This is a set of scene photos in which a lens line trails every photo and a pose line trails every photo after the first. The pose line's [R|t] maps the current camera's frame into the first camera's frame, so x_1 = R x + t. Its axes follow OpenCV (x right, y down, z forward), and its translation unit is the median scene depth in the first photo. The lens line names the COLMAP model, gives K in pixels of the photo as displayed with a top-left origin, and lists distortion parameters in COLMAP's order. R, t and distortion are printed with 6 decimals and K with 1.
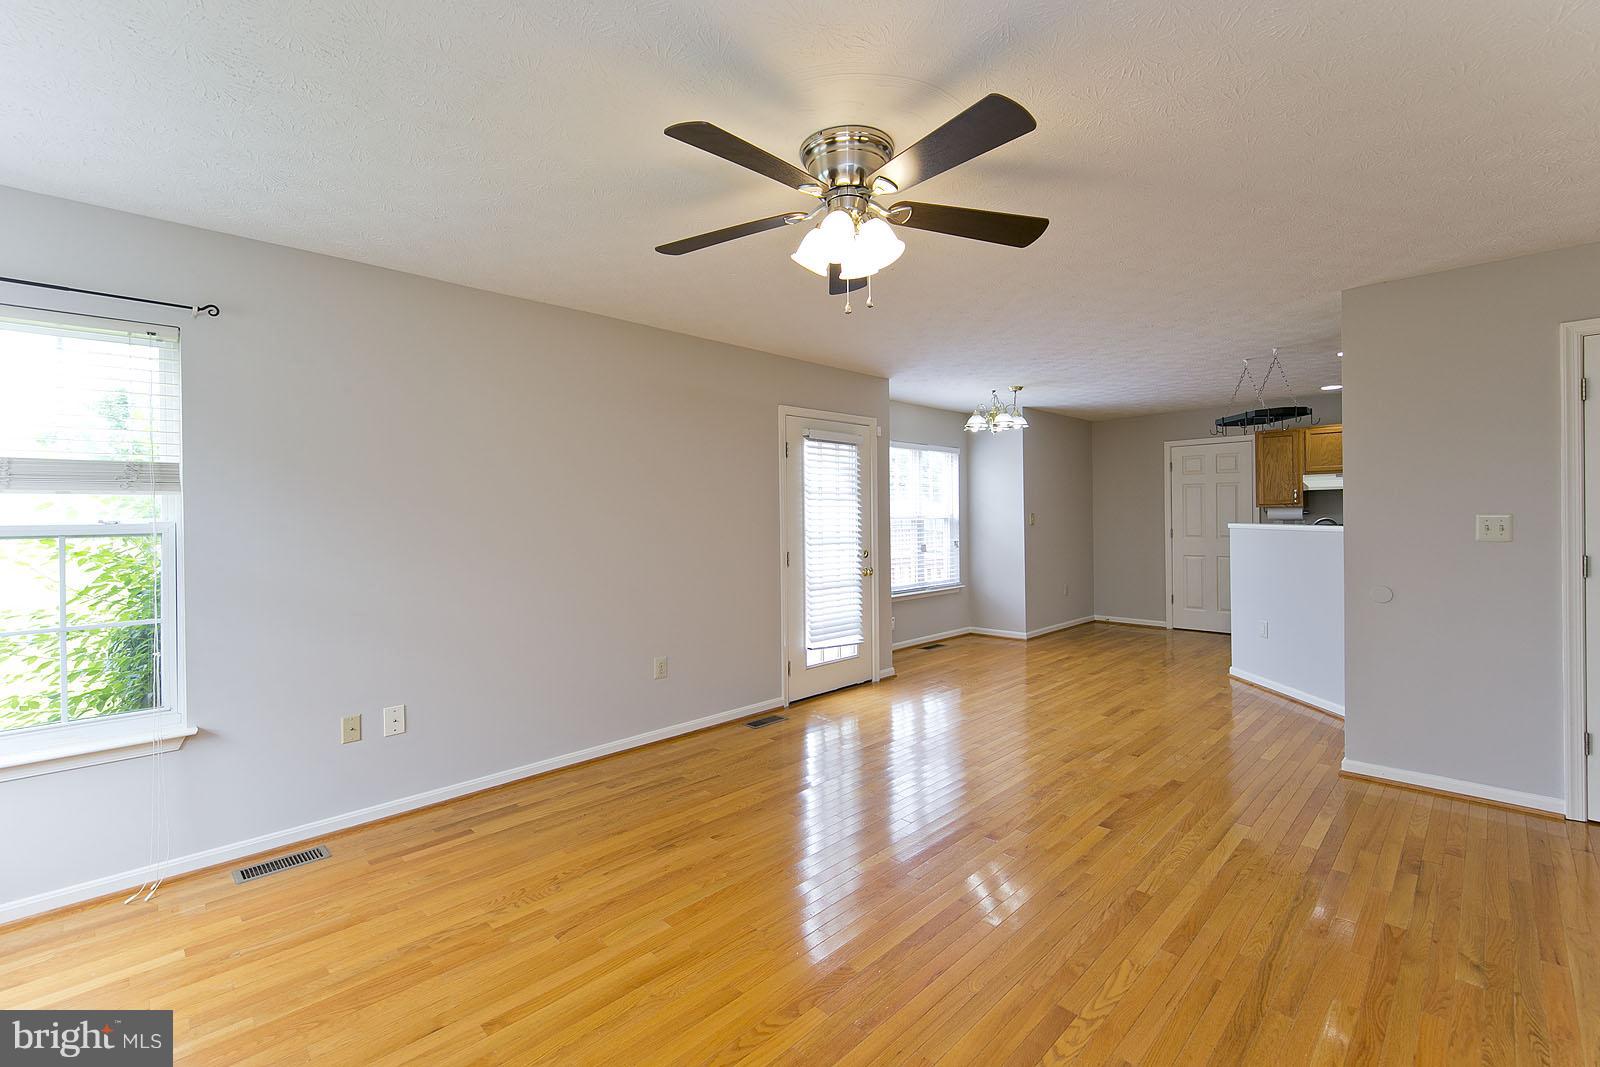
lens RADIAL K [[709.2, 0, 816.3], [0, 709.2, 509.8], [0, 0, 1]] dist [0.017173, -0.001289]
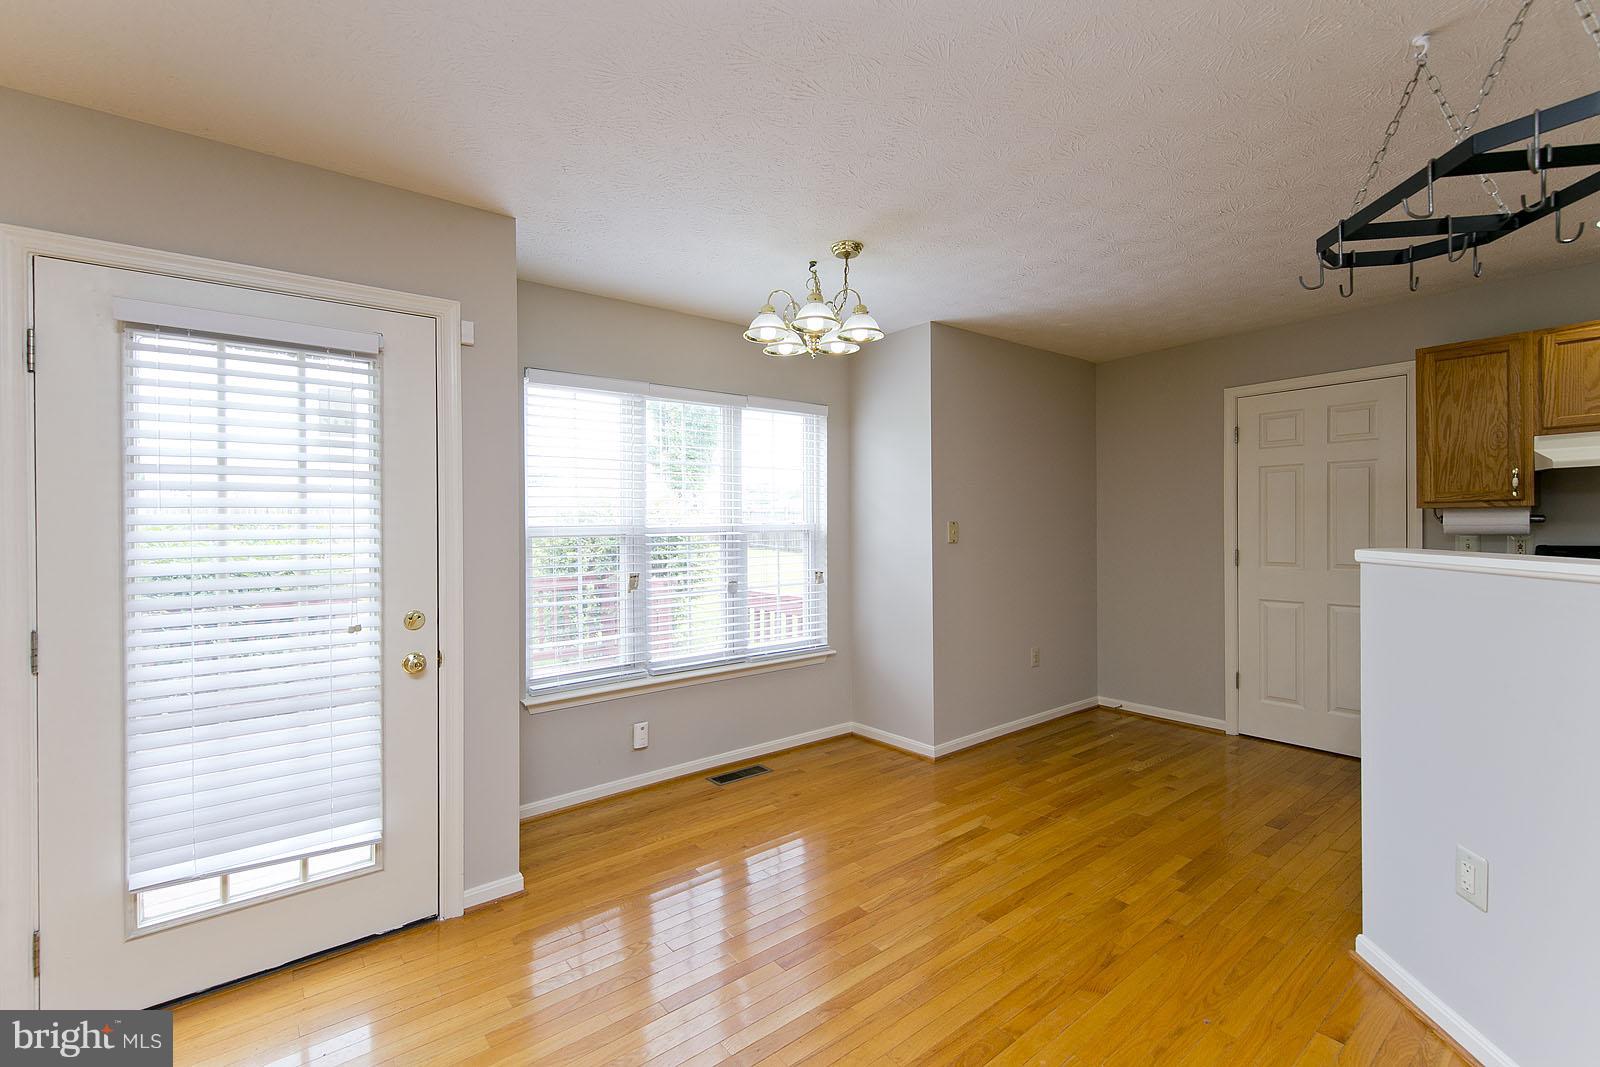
lens RADIAL K [[710.4, 0, 787.1], [0, 710.4, 529.2], [0, 0, 1]] dist [0.001716, -0.001574]
pose [[0.990235, -0.000895, -0.139405, 0.338136], [0.003319, 0.999847, 0.017161, 0.001044], [0.139368, -0.017457, 0.990087, 0.600976]]
